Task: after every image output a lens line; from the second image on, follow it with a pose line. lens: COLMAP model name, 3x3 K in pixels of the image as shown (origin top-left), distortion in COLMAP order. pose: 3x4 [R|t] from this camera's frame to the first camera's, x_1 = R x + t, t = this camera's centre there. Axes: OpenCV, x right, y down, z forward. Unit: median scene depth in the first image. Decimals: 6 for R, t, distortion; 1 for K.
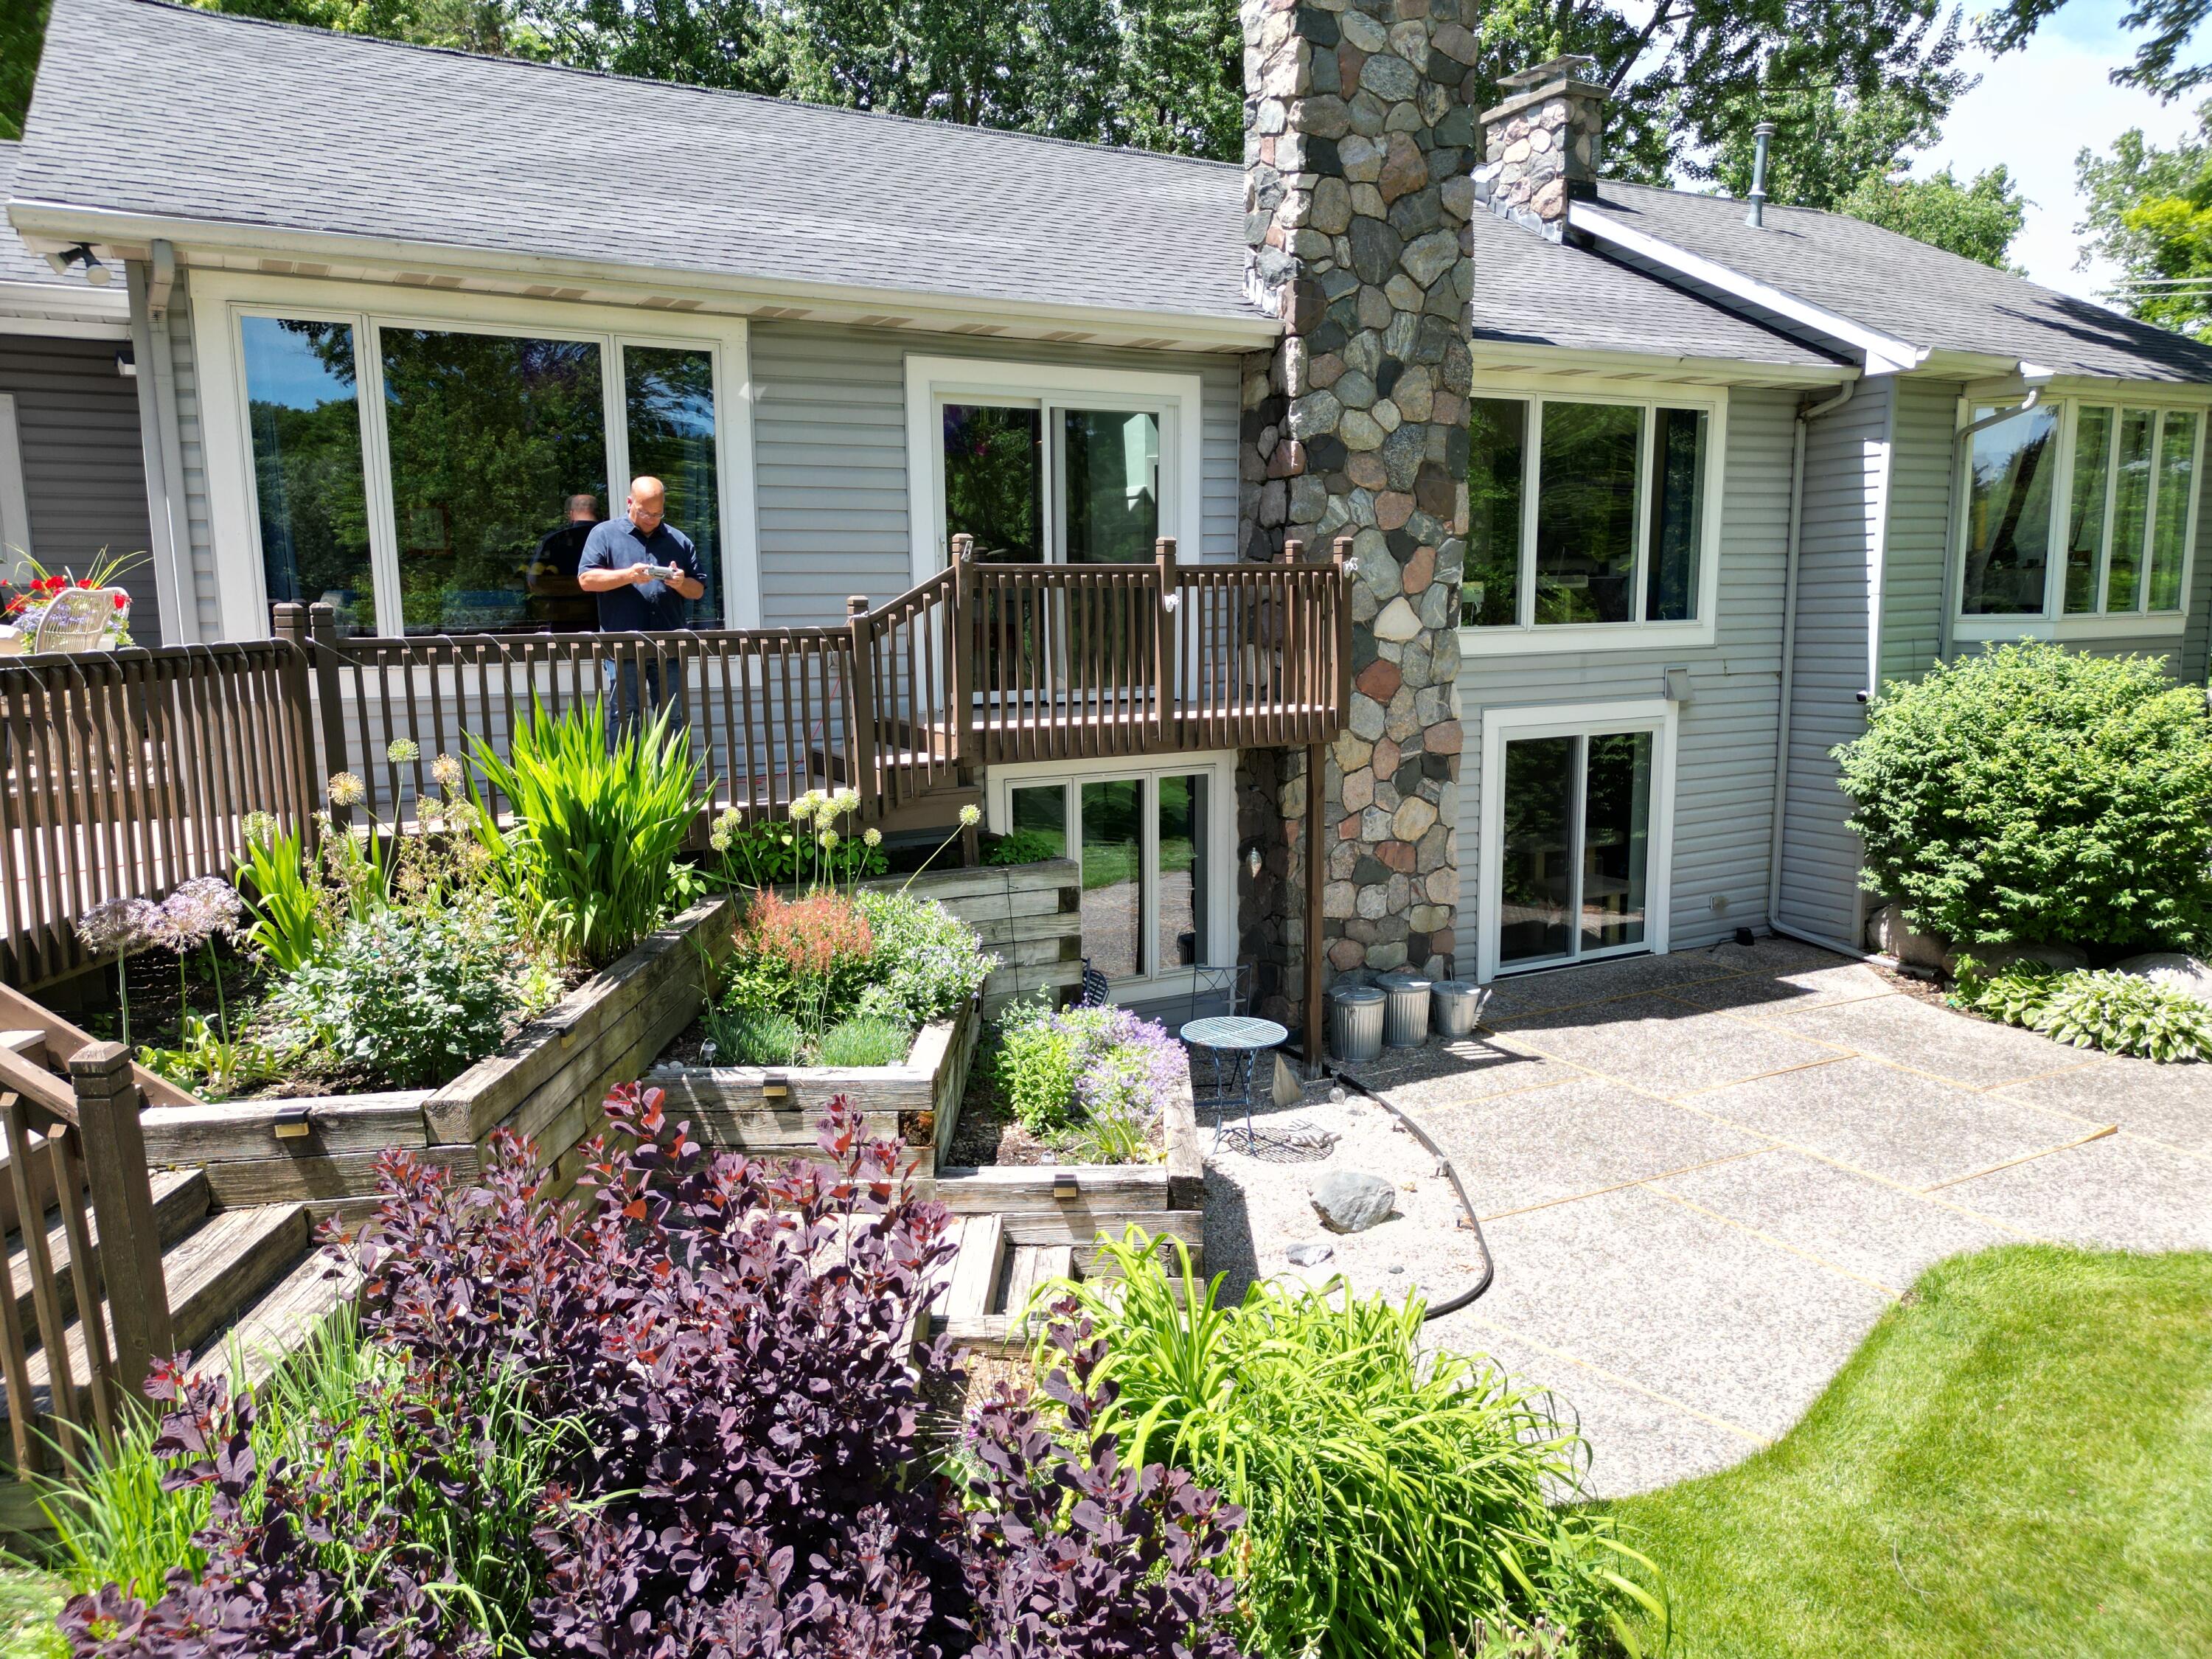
lens RADIAL K [[1553.1, 0, 1106.3], [0, 1553.1, 820.6], [0, 0, 1]] dist [0.068069, -0.060893]
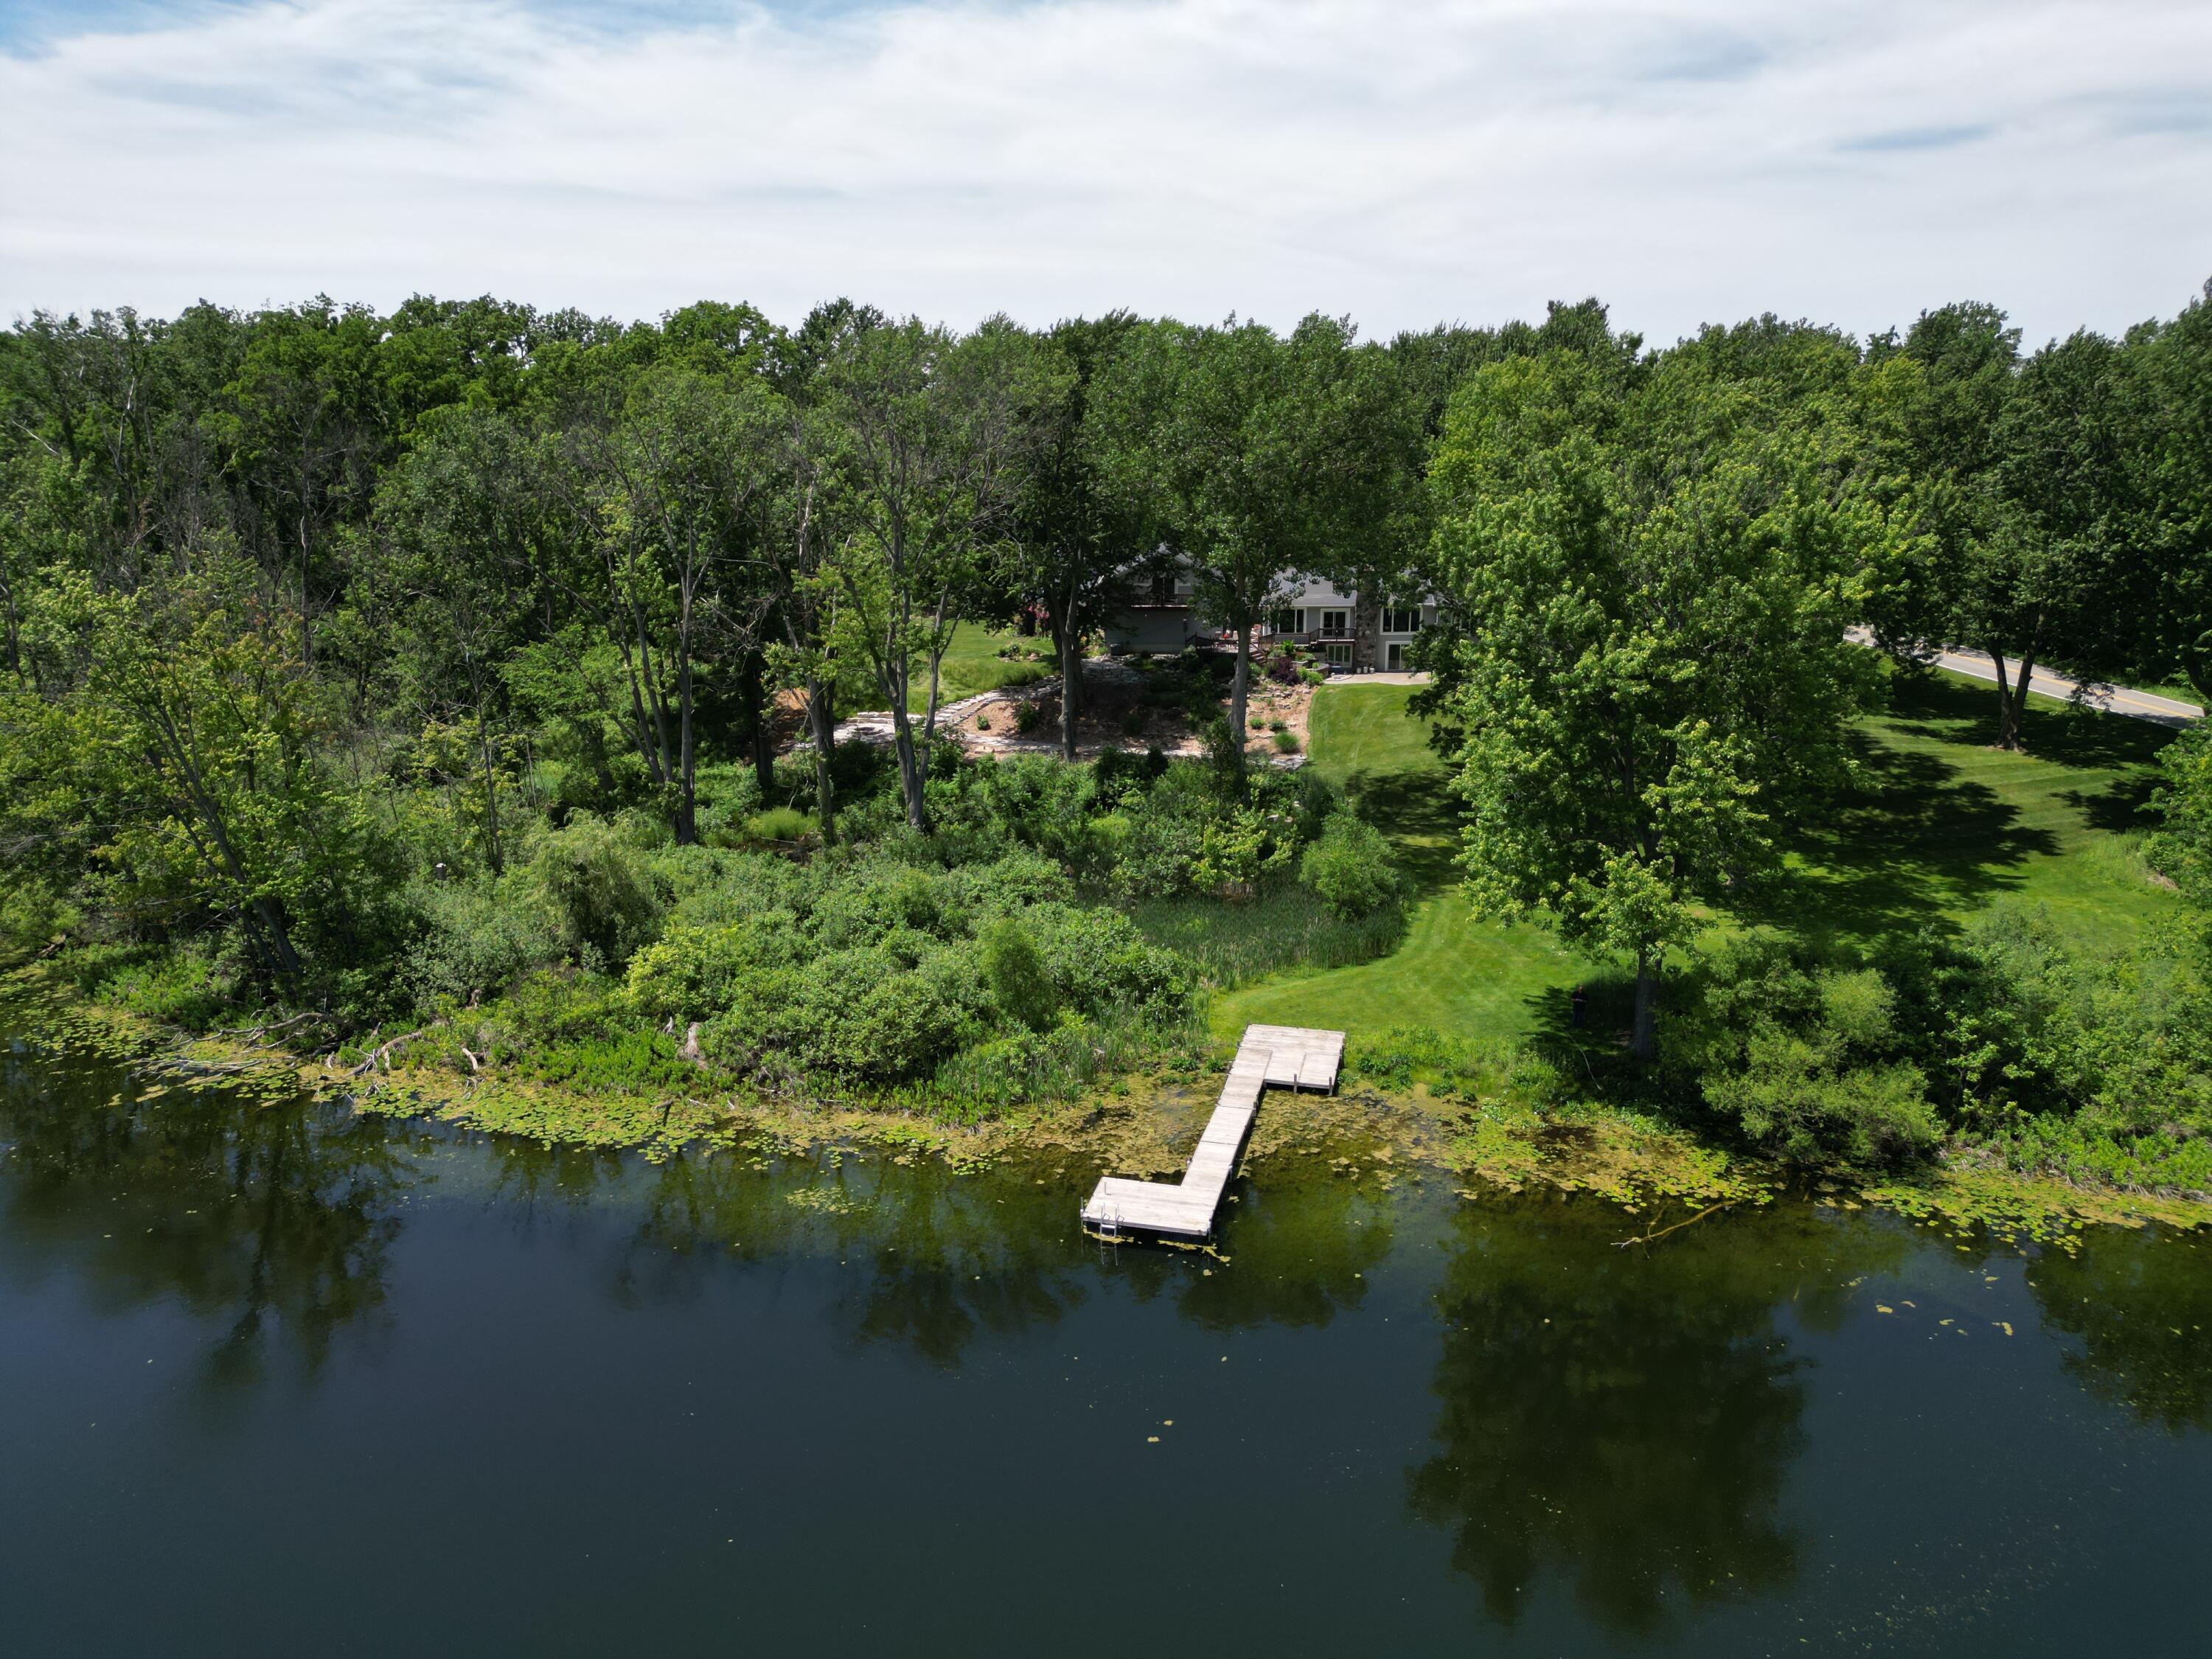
lens RADIAL K [[1553.1, 0, 1107.9], [0, 1553.1, 808.6], [0, 0, 1]] dist [0.068069, -0.060893]
pose [[0.844125, 0.128322, -0.520564, 4.342205], [-0.076407, 0.989817, 0.120097, -0.080380], [0.530675, -0.061602, 0.845334, -8.889098]]
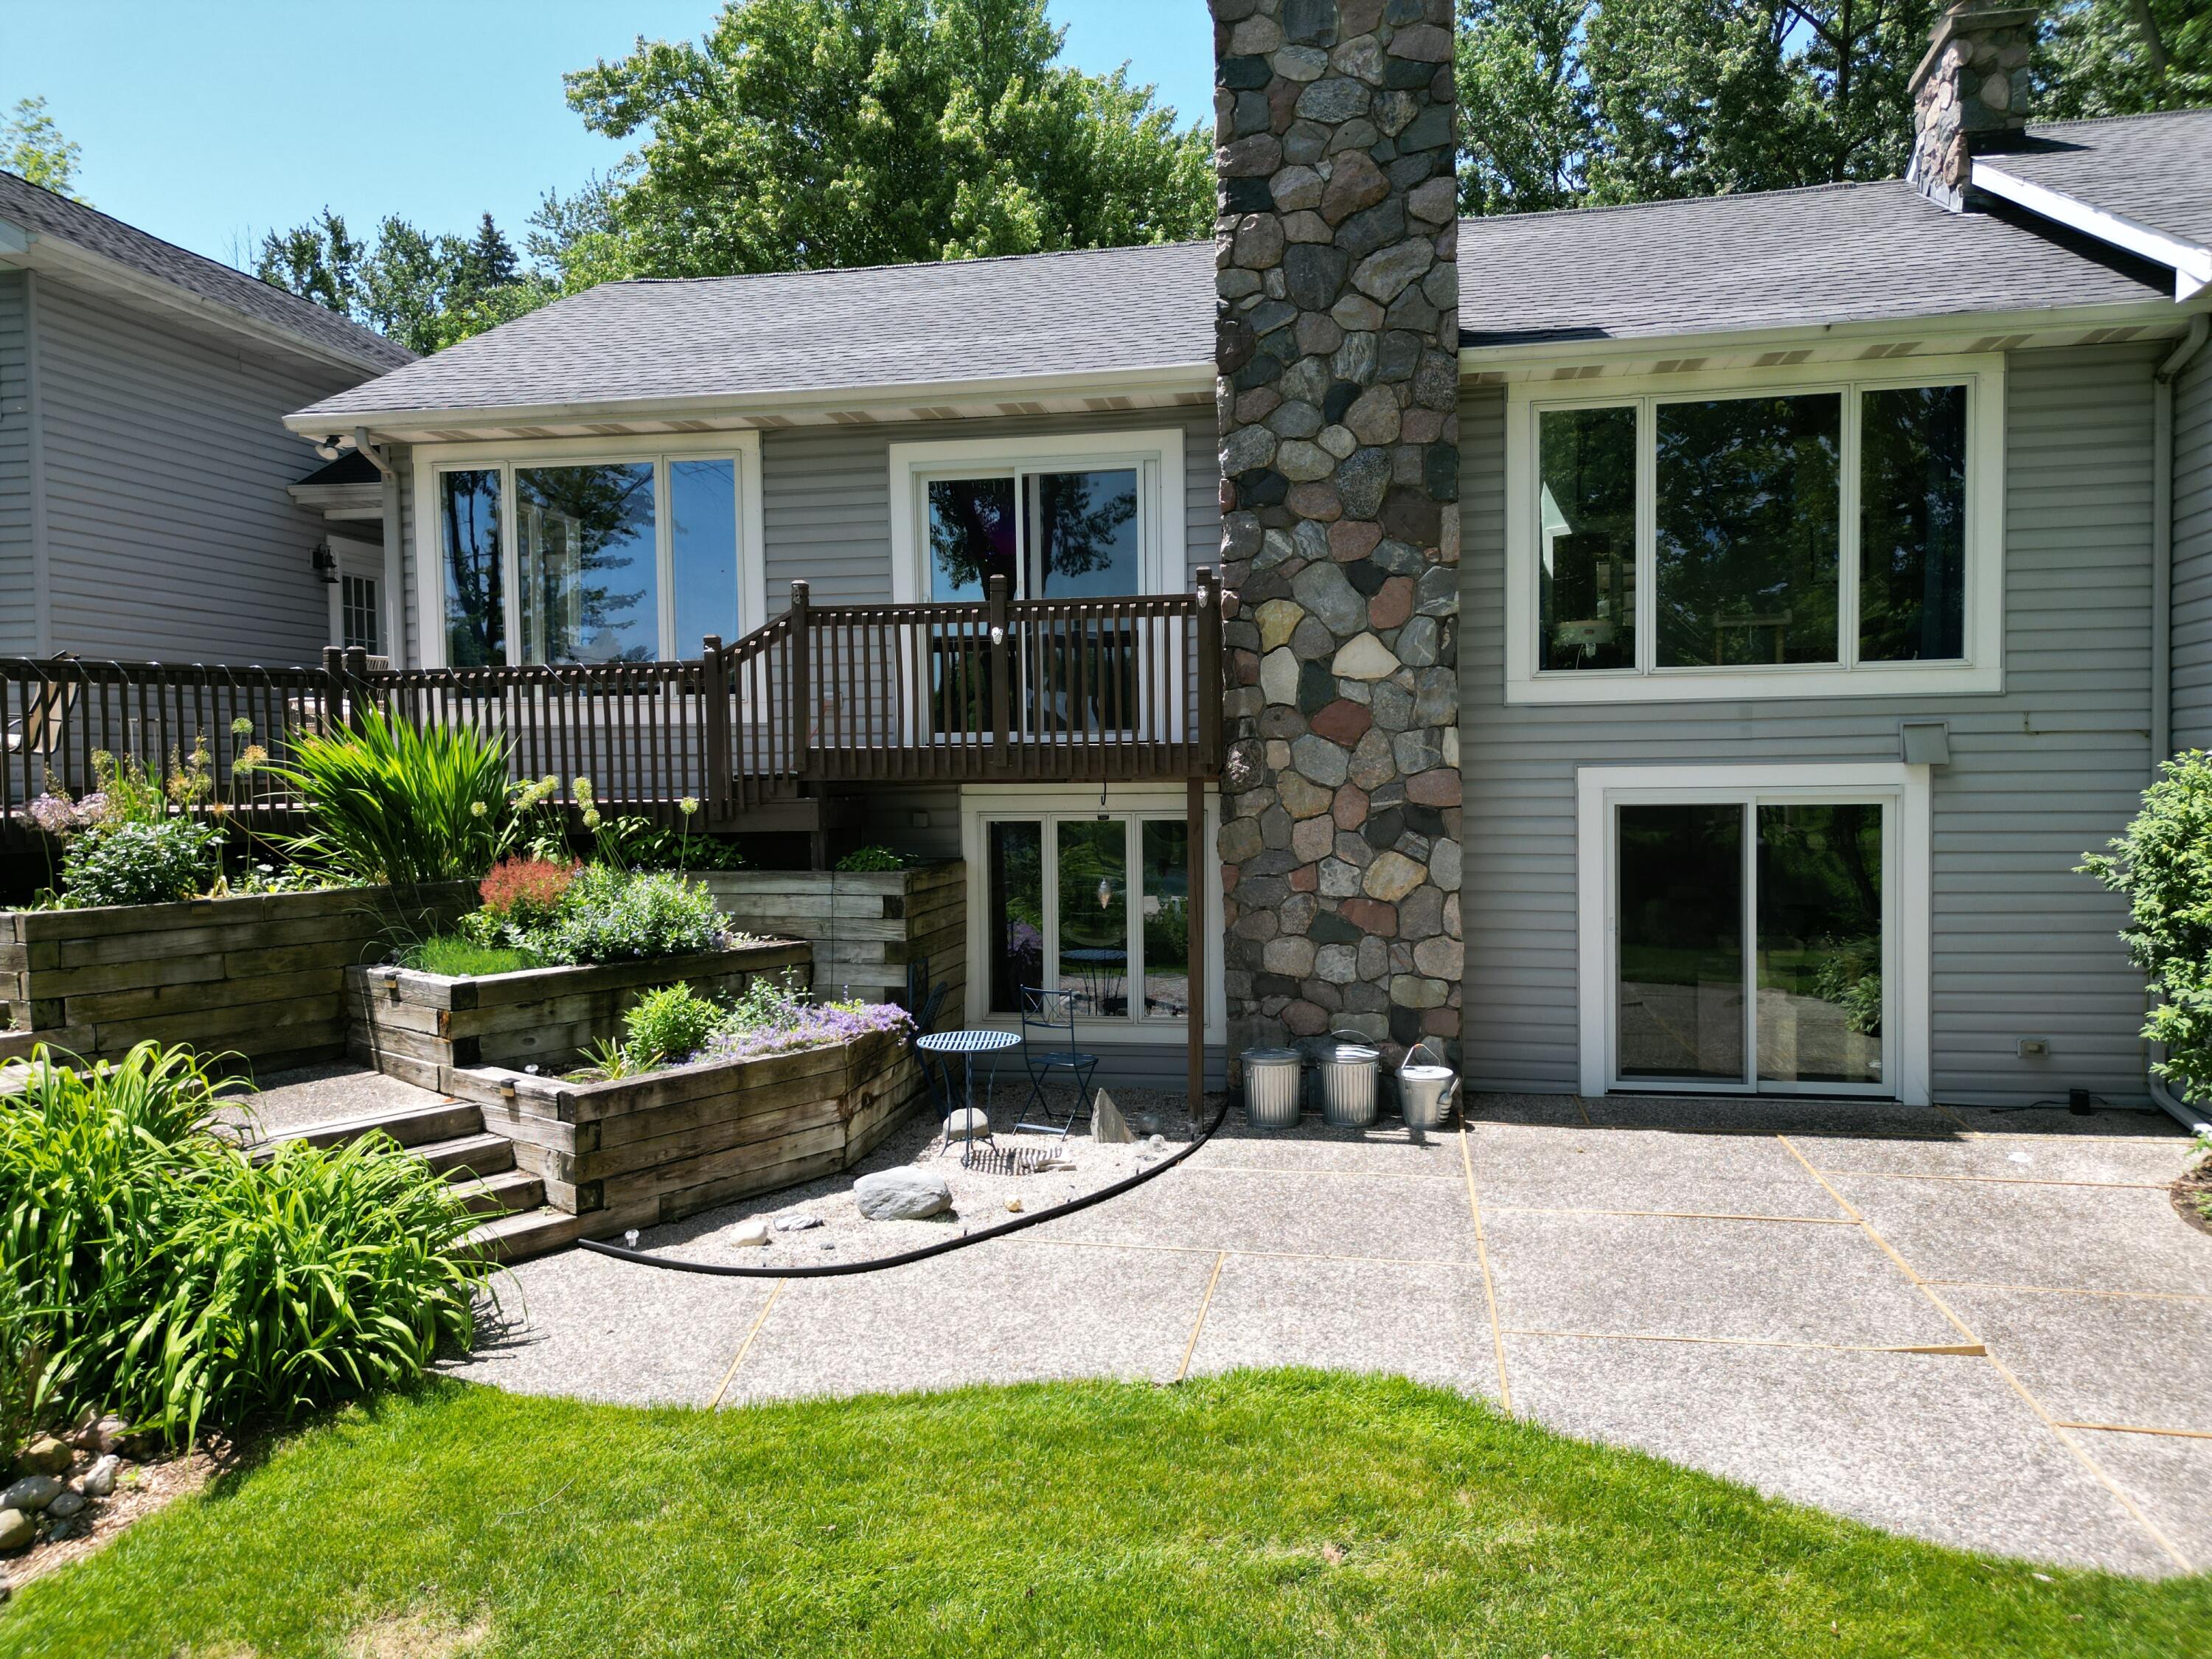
lens RADIAL K [[1553.1, 0, 1102.5], [0, 1553.1, 822.6], [0, 0, 1]] dist [0.068069, -0.060893]
pose [[0.771269, 0.022576, -0.636109, 0.667942], [-0.086885, 0.993751, -0.070077, 0.047597], [0.630552, 0.109316, 0.768411, 0.207864]]
